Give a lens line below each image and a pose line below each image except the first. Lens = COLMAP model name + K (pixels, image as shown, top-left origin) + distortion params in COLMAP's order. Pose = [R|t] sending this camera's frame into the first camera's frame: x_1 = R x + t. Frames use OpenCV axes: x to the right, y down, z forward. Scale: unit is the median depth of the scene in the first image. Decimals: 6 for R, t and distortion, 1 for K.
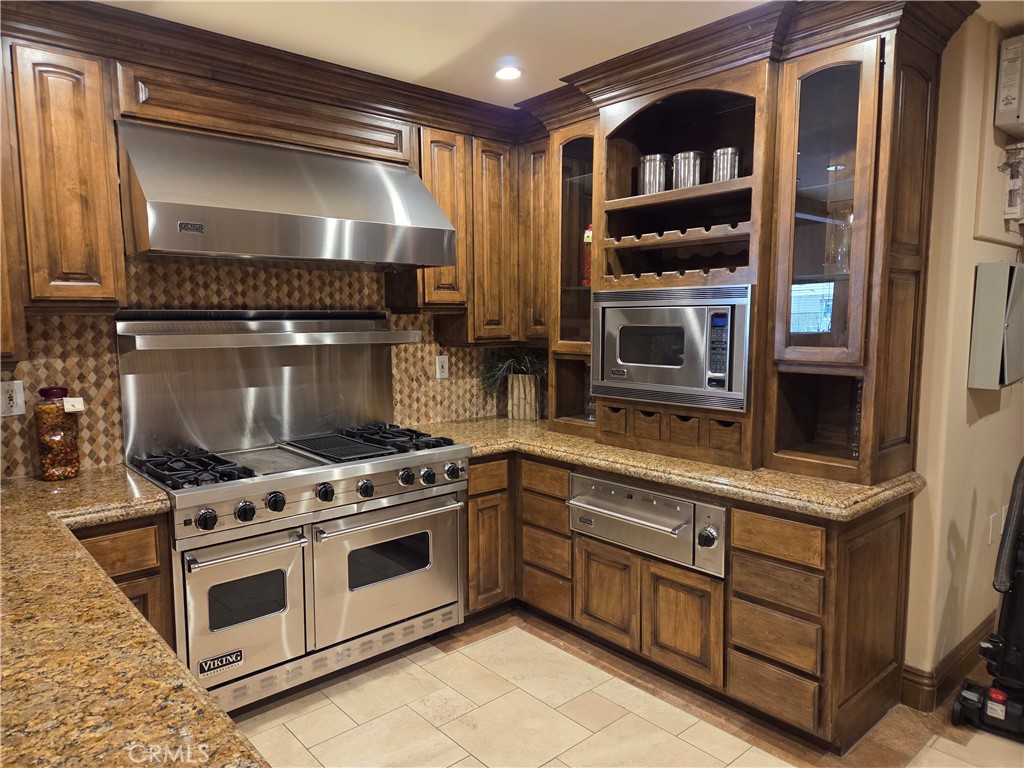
lens RADIAL K [[684.7, 0, 508.8], [0, 684.7, 390.8], [0, 0, 1]] dist [0.090160, -0.077231]
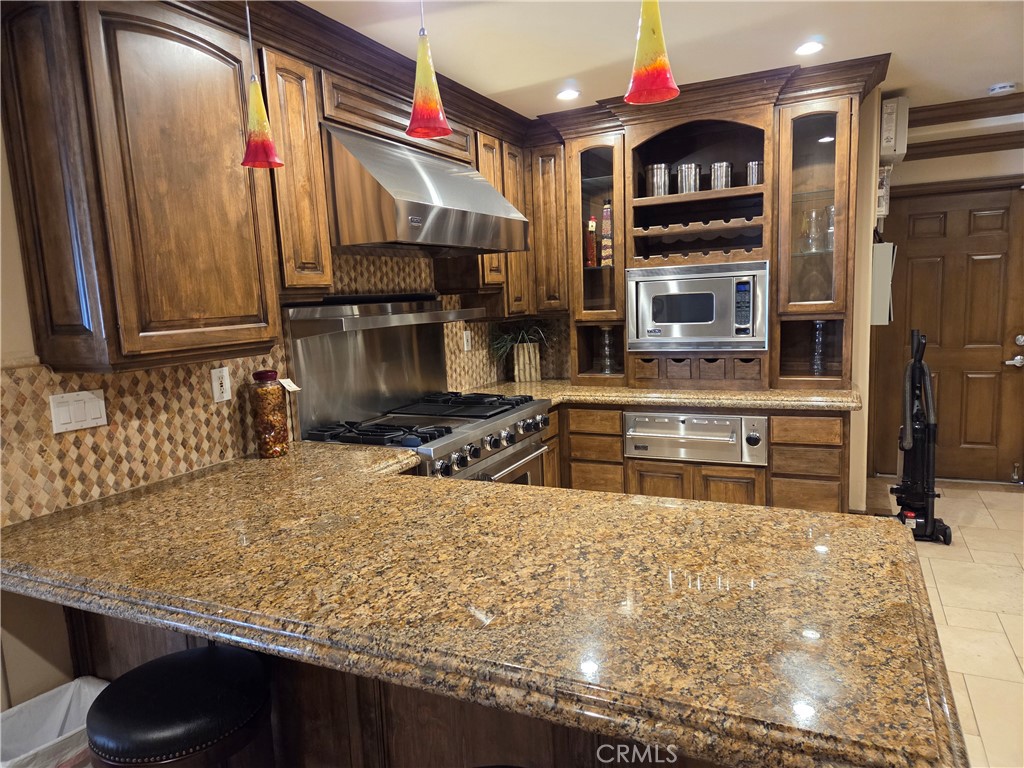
lens RADIAL K [[684.7, 0, 508.8], [0, 684.7, 390.8], [0, 0, 1]] dist [0.090160, -0.077231]
pose [[0.917980, -0.091400, 0.385951, -0.624552], [0.083354, 0.995812, 0.037570, 0.014434], [-0.387769, -0.002318, 0.921754, -0.101890]]
